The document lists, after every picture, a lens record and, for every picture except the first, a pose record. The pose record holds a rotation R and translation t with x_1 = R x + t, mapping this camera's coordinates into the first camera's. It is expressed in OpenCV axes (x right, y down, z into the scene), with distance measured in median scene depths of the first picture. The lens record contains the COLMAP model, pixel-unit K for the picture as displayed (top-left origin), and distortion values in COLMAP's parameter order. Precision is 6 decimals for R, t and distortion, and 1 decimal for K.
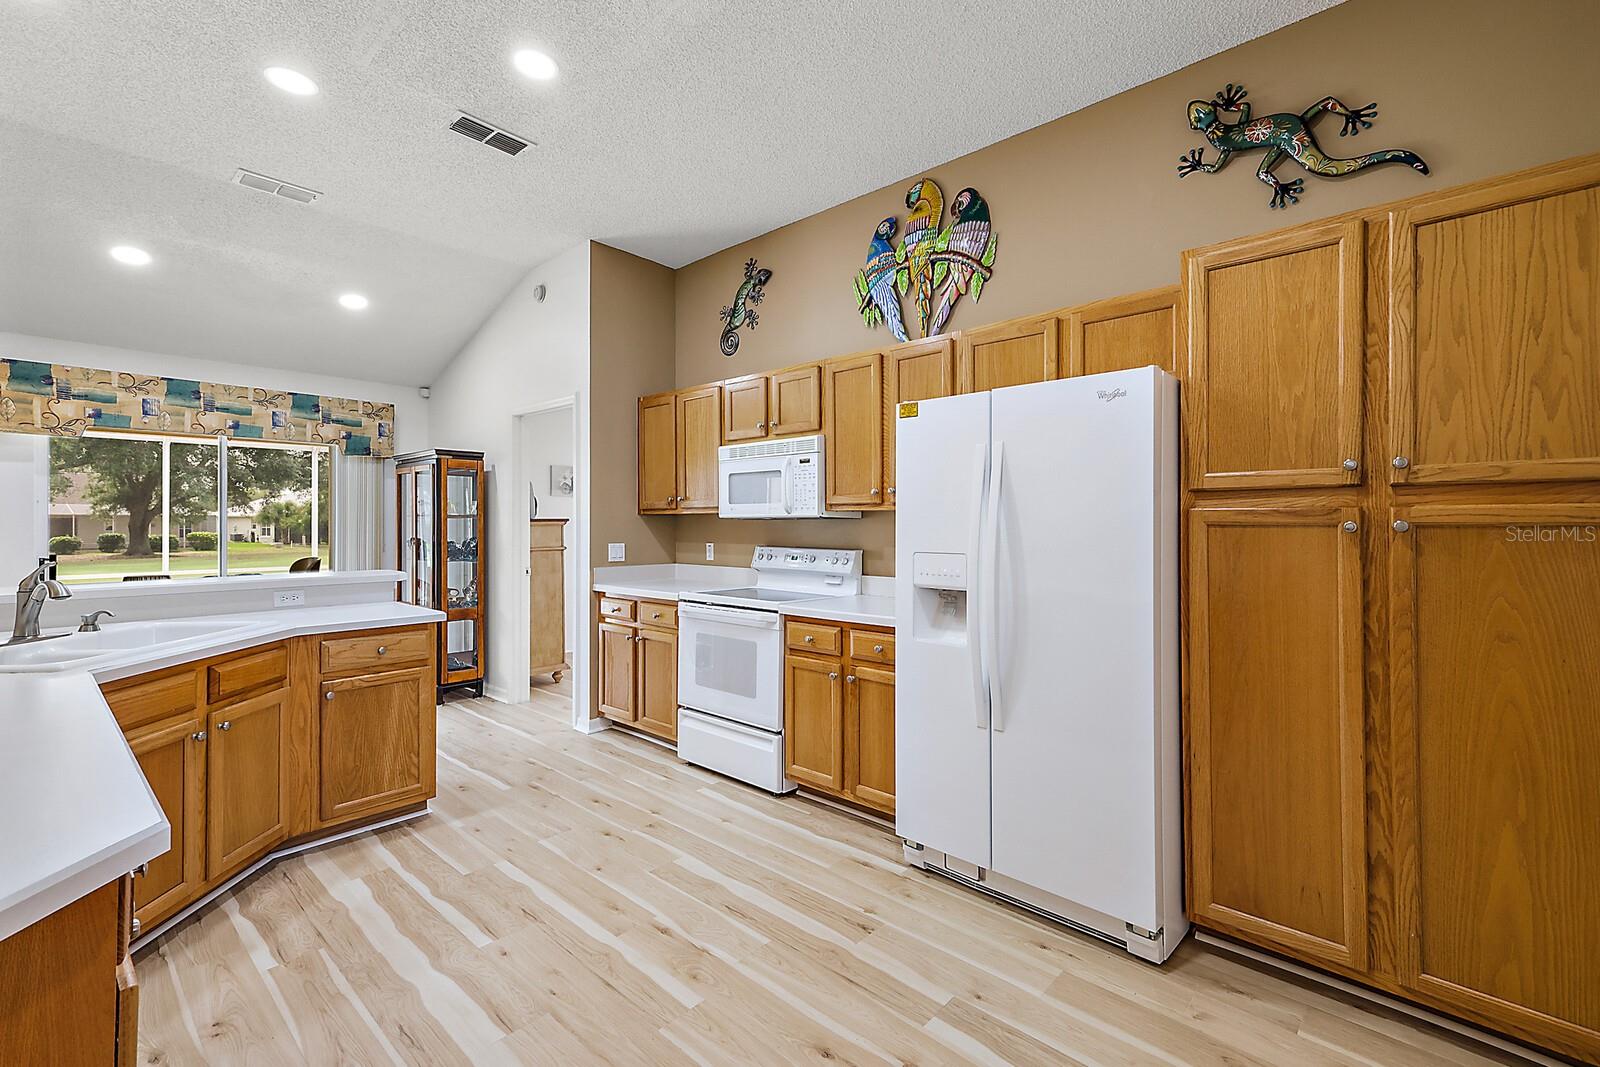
lens RADIAL K [[711.5, 0, 803.5], [0, 711.5, 519.7], [0, 0, 1]] dist [0.023378, -0.000084]
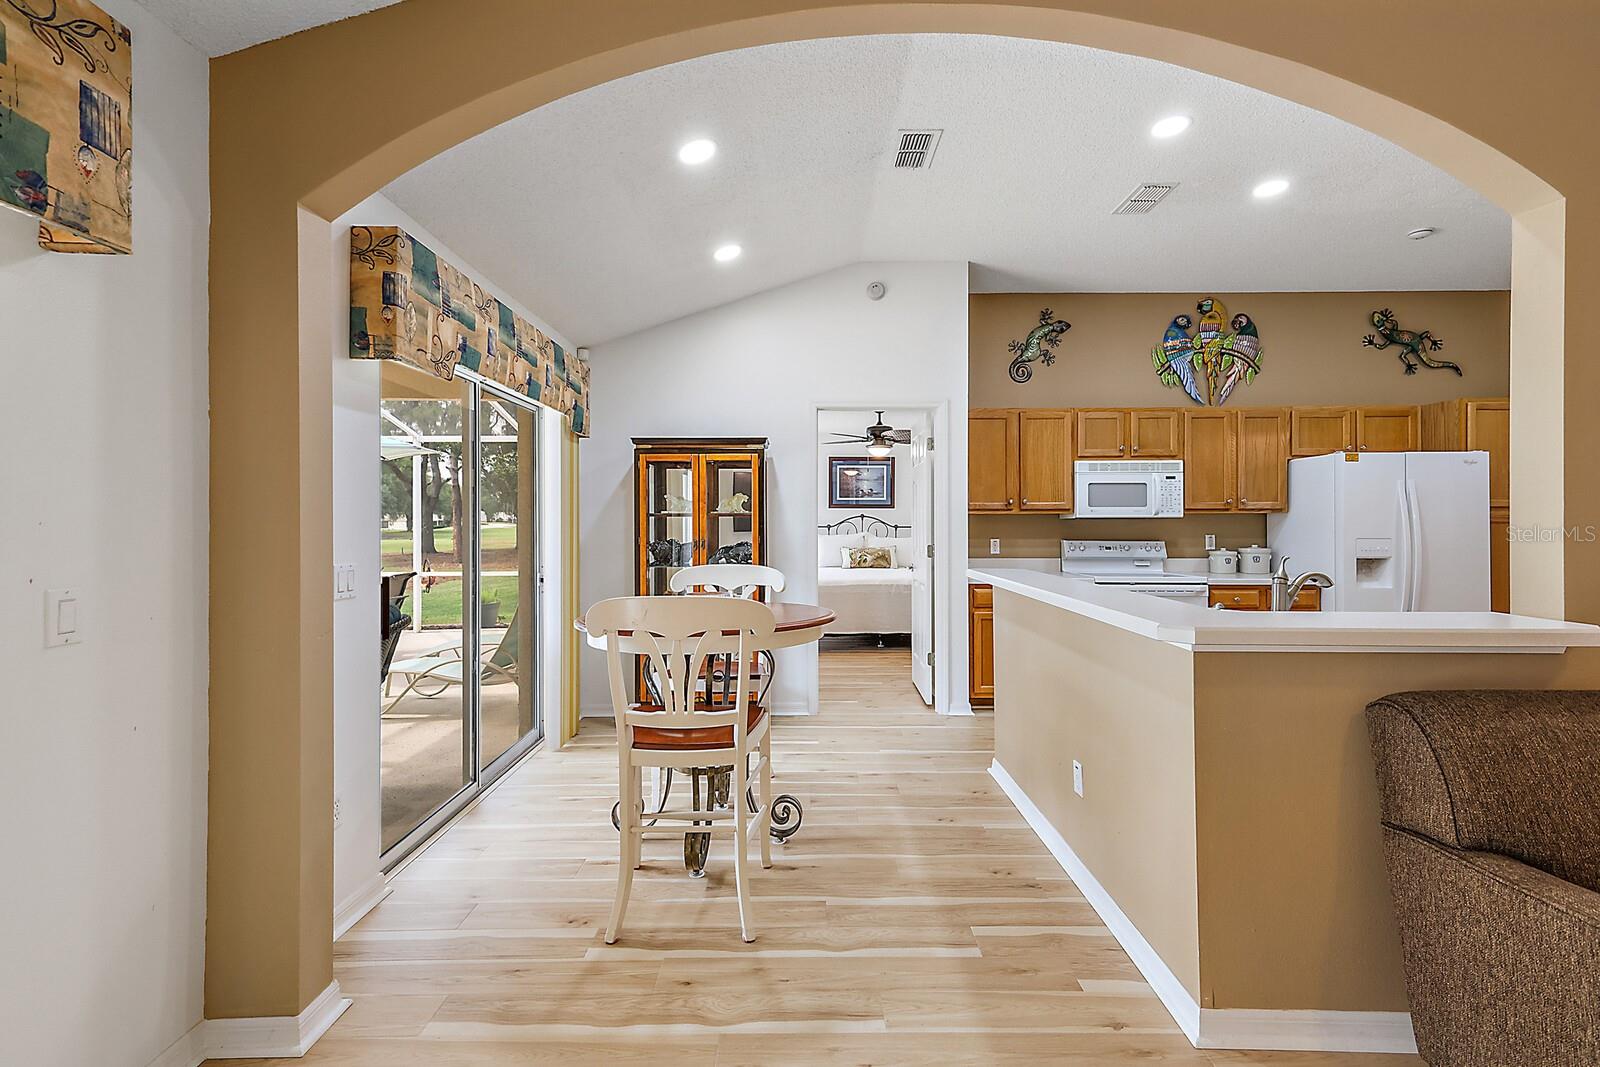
lens RADIAL K [[711.5, 0, 800.4], [0, 711.5, 521.1], [0, 0, 1]] dist [0.023378, -0.000084]
pose [[0.728404, -0.001475, 0.685146, -1.413242], [-0.001392, 0.999992, 0.003633, -0.000427], [-0.685146, -0.003600, 0.728396, 0.441123]]
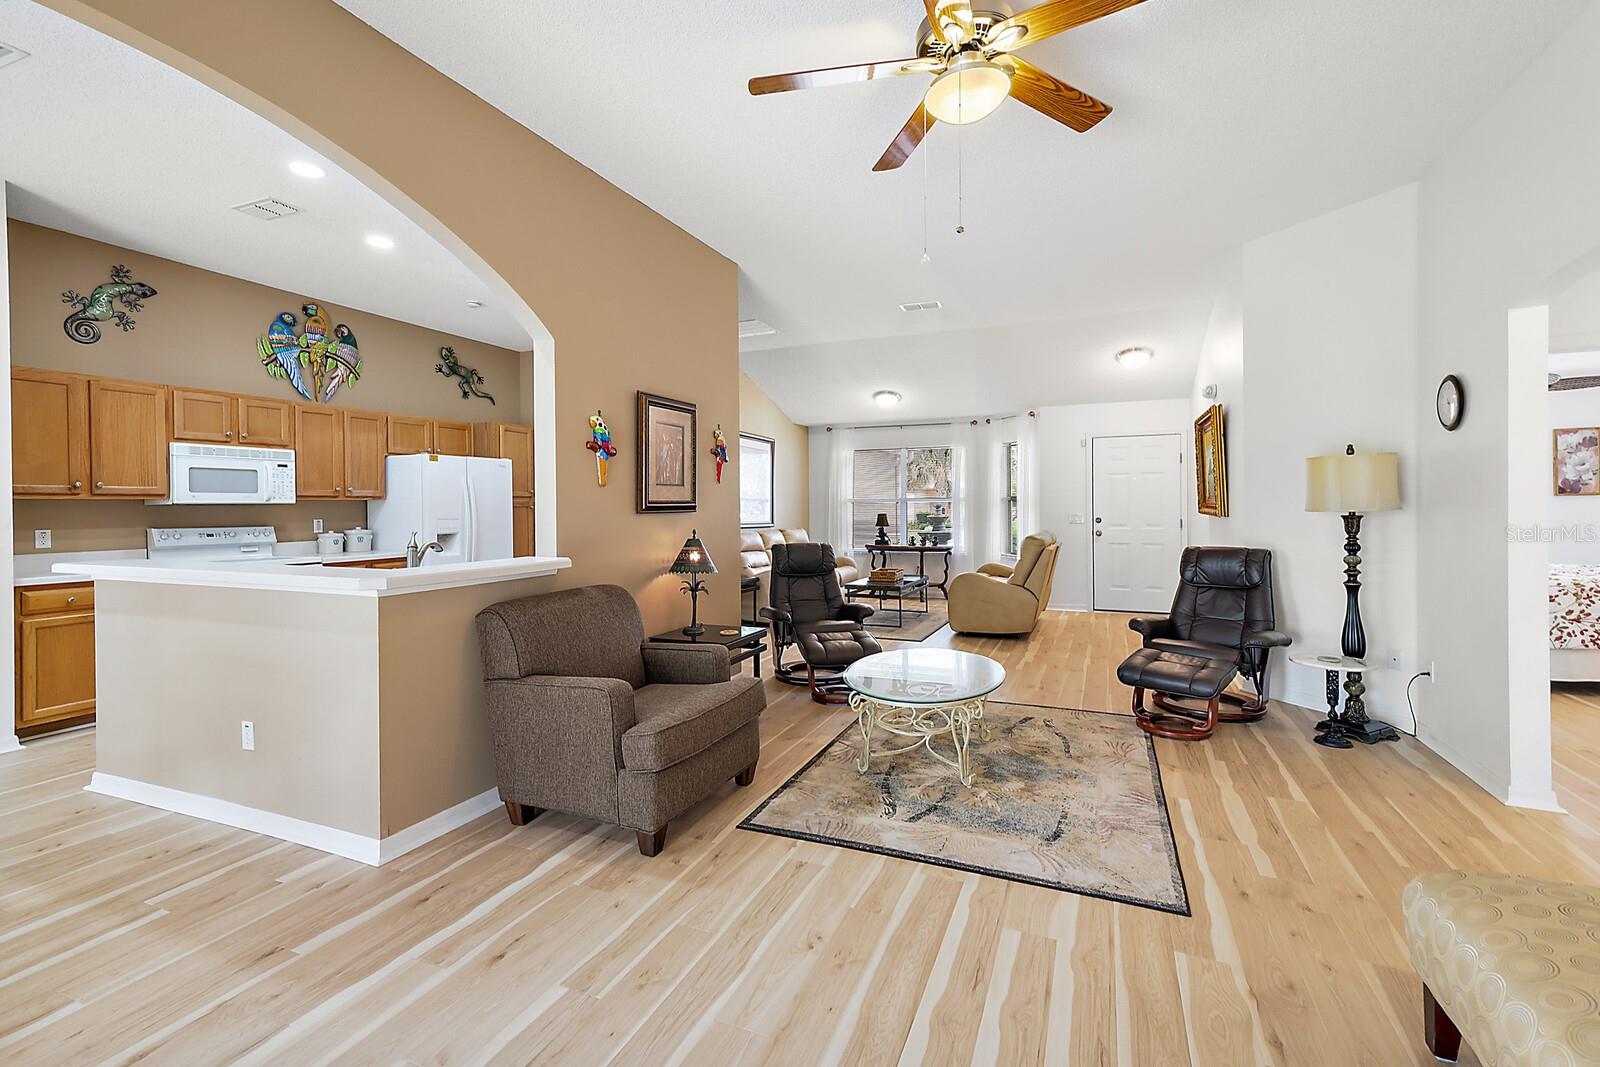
lens RADIAL K [[711.5, 0, 808.5], [0, 711.5, 506.8], [0, 0, 1]] dist [0.023378, -0.000084]
pose [[-0.346782, -0.003119, 0.937941, -1.687436], [-0.000266, 0.999995, 0.003227, -0.001618], [-0.937946, 0.000869, -0.346781, 0.460414]]
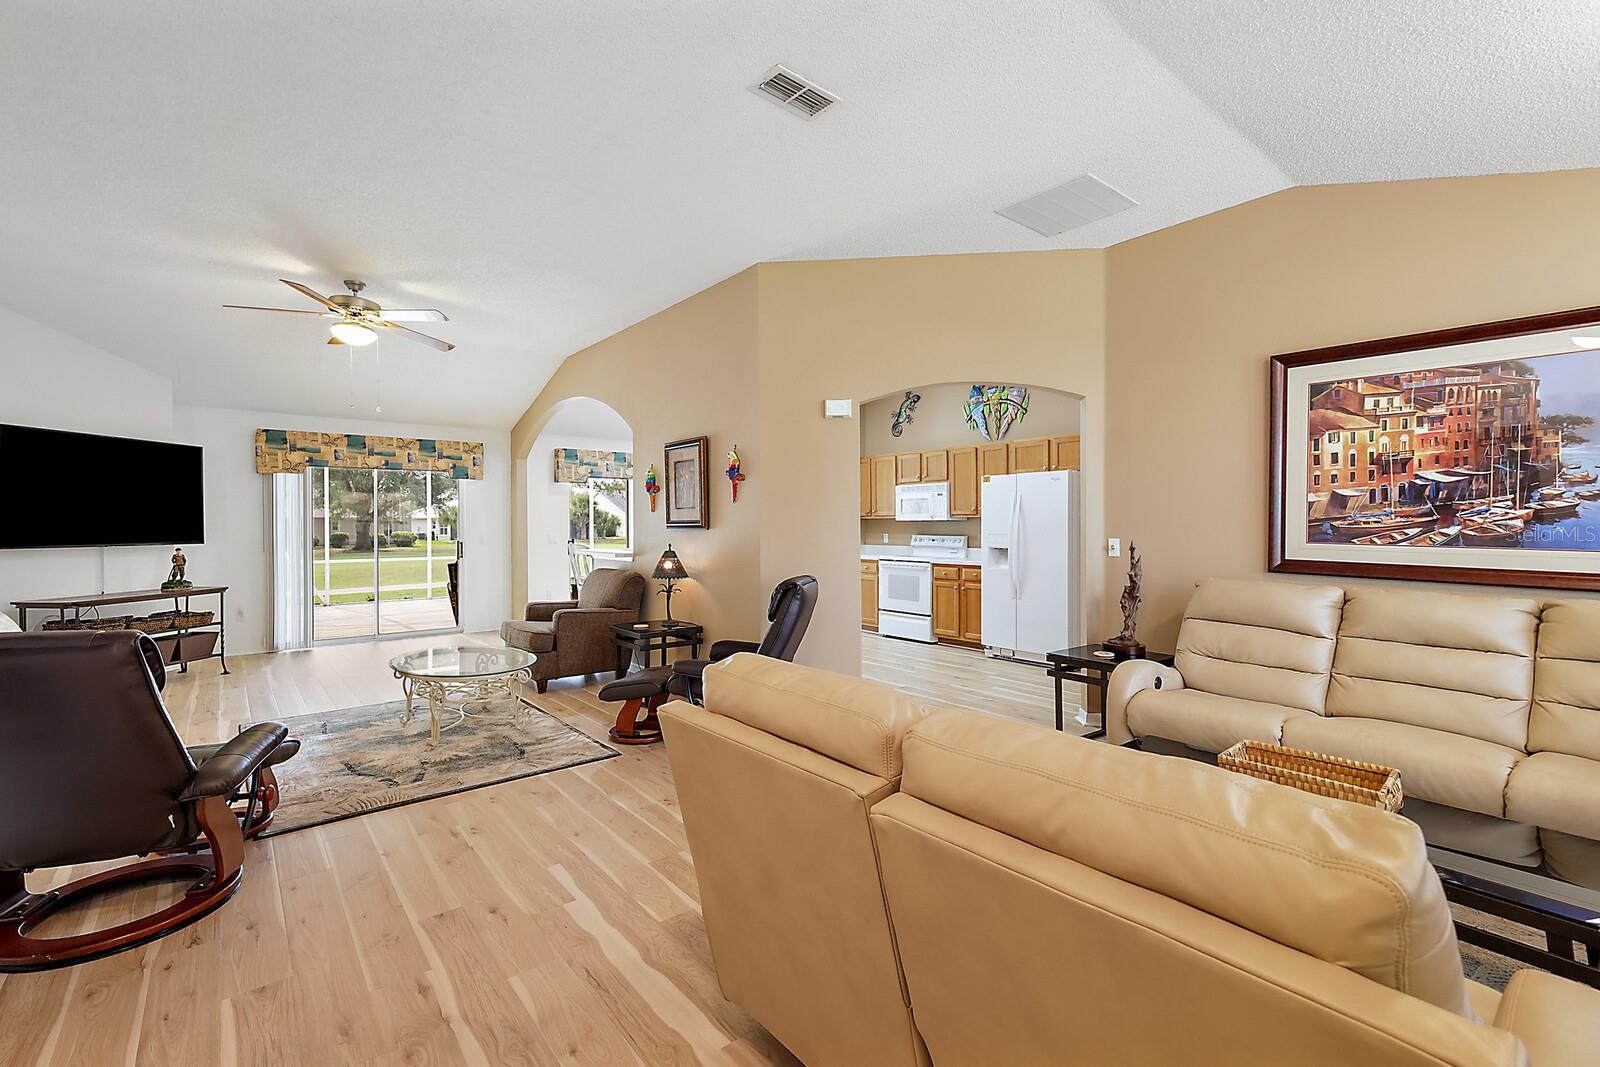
lens RADIAL K [[711.5, 0, 804.6], [0, 711.5, 528.6], [0, 0, 1]] dist [0.023378, -0.000084]
pose [[0.990840, -0.002517, -0.135018, -0.107757], [0.004384, 0.999899, 0.013536, -0.008738], [0.134971, -0.014004, 0.990751, -1.134146]]
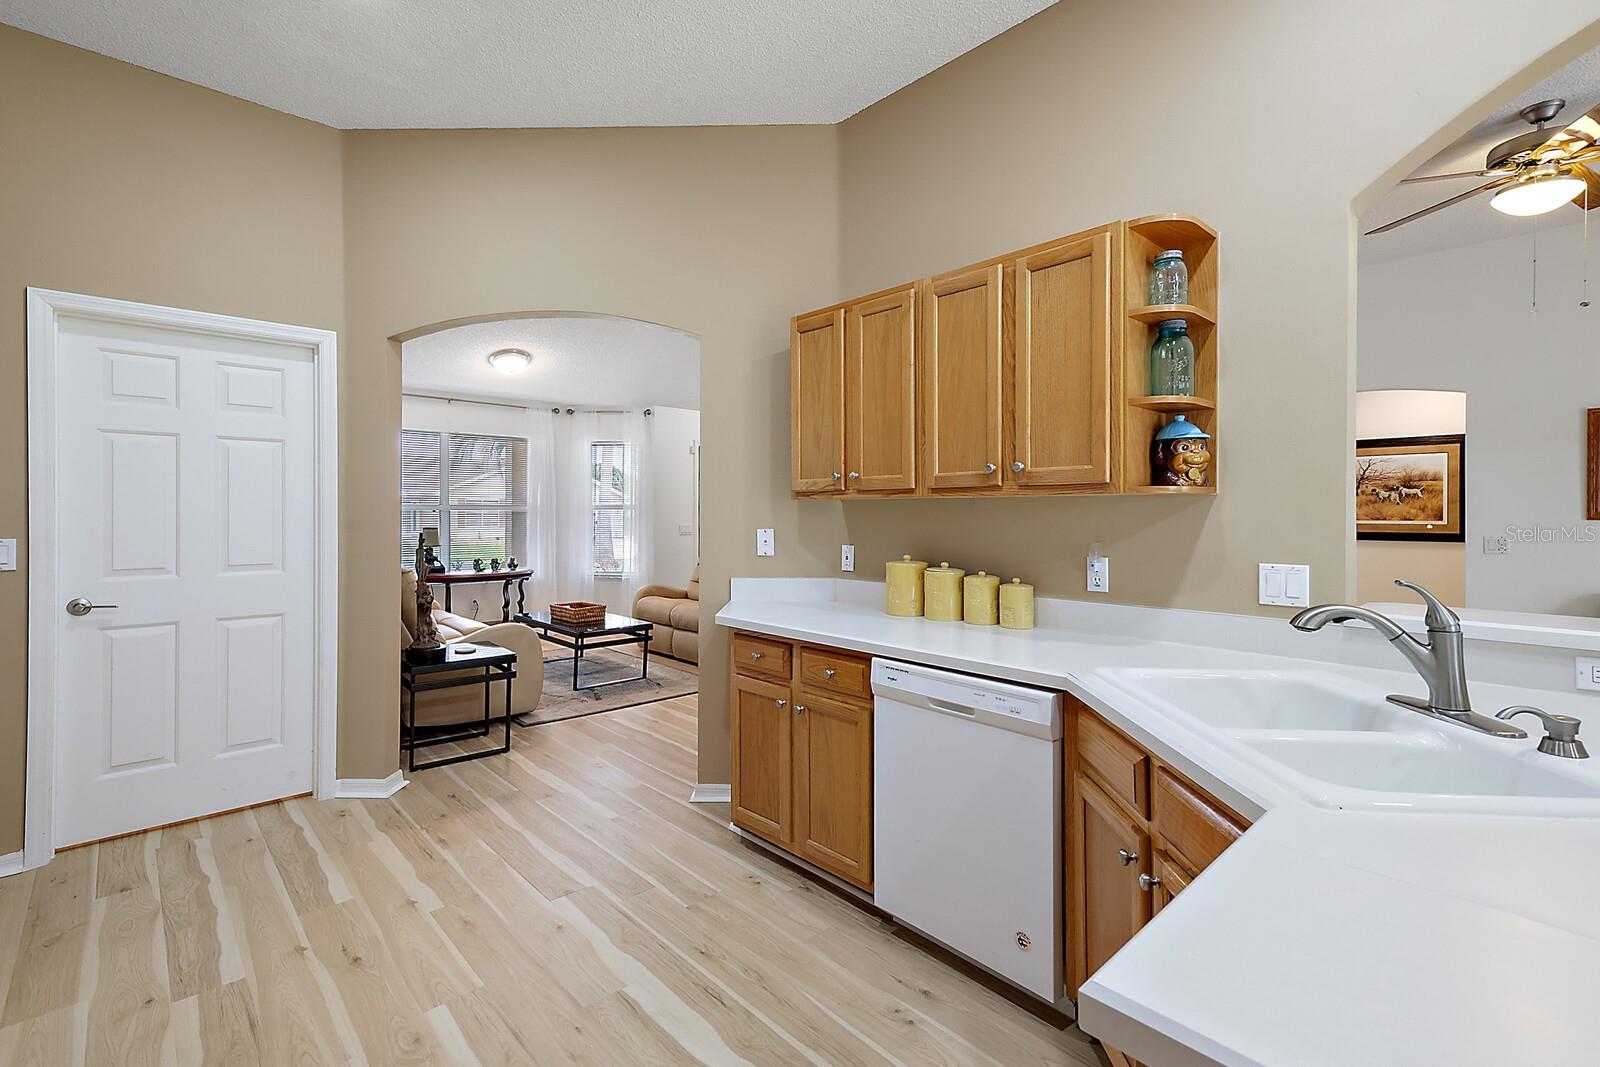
lens RADIAL K [[711.5, 0, 798.7], [0, 711.5, 528.4], [0, 0, 1]] dist [0.023378, -0.000084]
pose [[-0.997362, -0.000989, 0.072580, -0.360977], [0.000213, 0.999863, 0.016558, 0.004415], [-0.072587, 0.016530, -0.997225, 0.981186]]
